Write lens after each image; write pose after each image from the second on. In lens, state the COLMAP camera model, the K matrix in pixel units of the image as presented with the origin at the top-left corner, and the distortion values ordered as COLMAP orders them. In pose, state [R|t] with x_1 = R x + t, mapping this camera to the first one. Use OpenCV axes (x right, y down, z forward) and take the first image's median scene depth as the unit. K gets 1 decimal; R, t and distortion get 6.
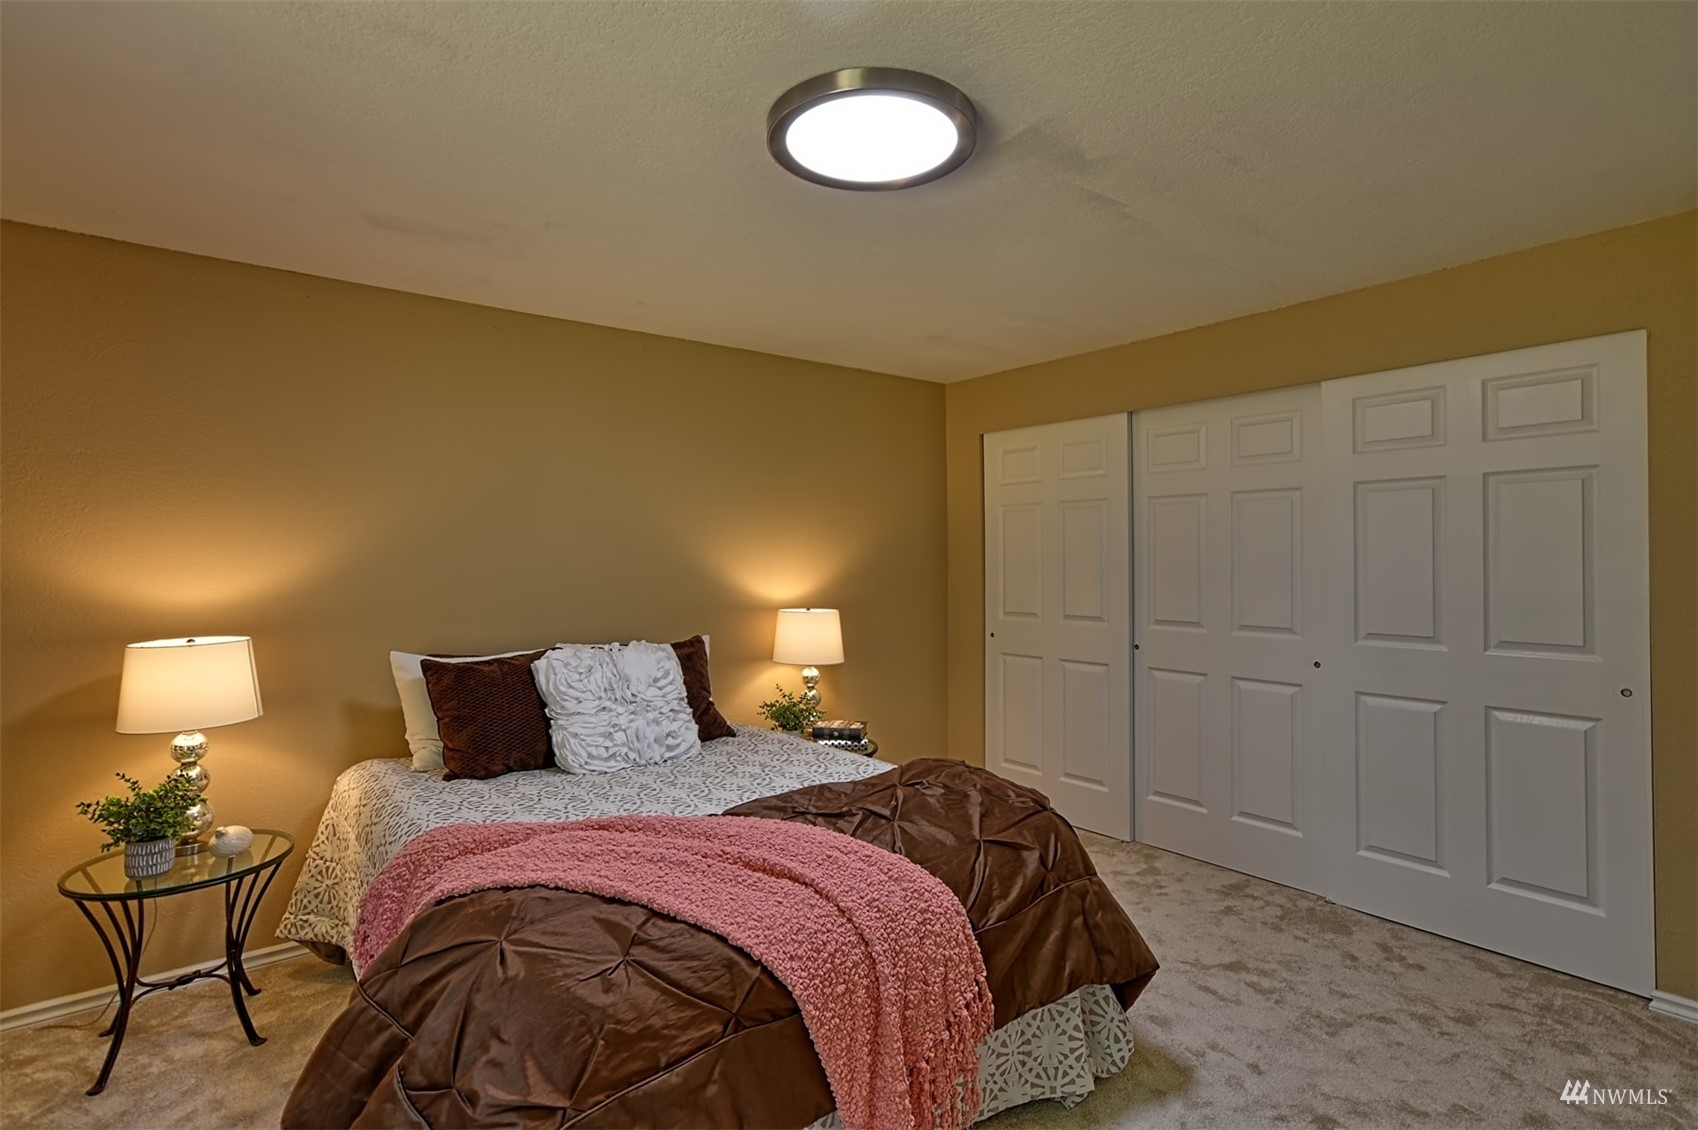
lens RADIAL K [[824.3, 0, 854.9], [0, 824.3, 556.4], [0, 0, 1]] dist [-0.029464, 0.021864]
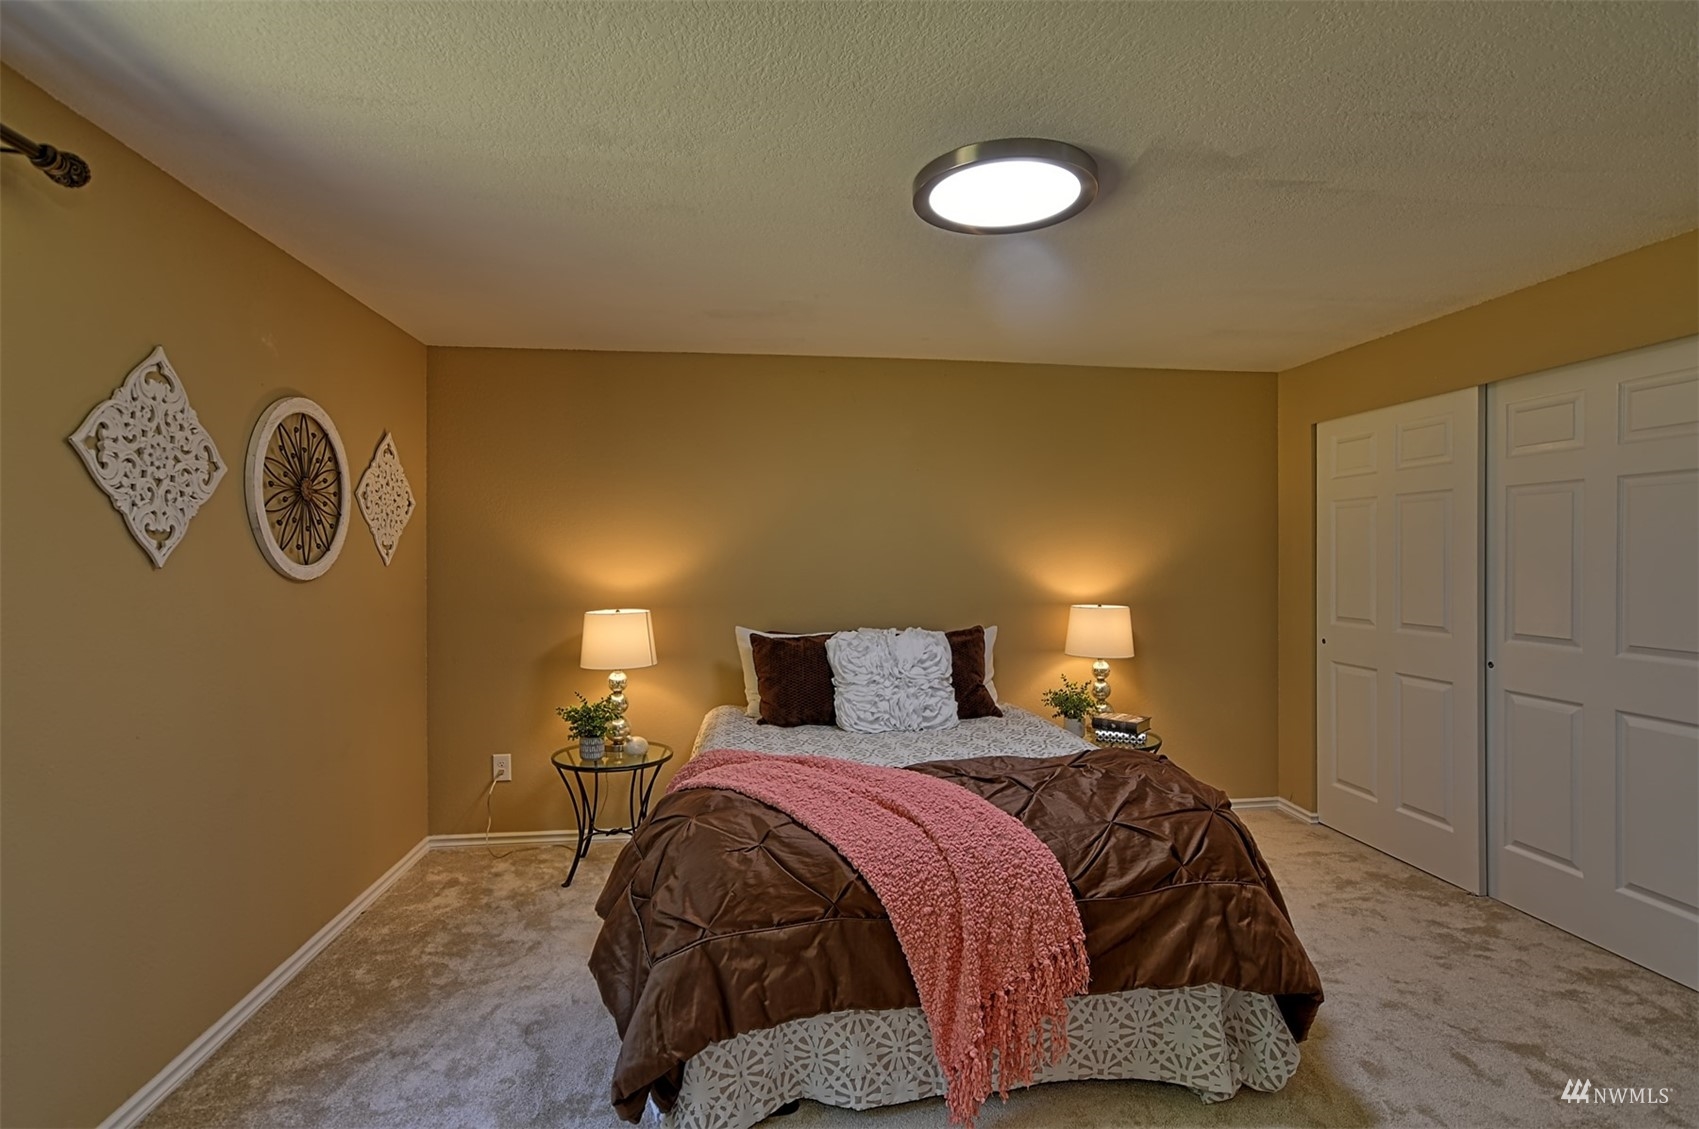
lens RADIAL K [[824.8, 0, 865.3], [0, 824.8, 558.3], [0, 0, 1]] dist [-0.029464, 0.021864]
pose [[0.857984, 0.003577, -0.513664, 0.370044], [-0.000311, 0.999979, 0.006444, -0.006622], [0.513676, -0.005369, 0.857967, -0.073938]]
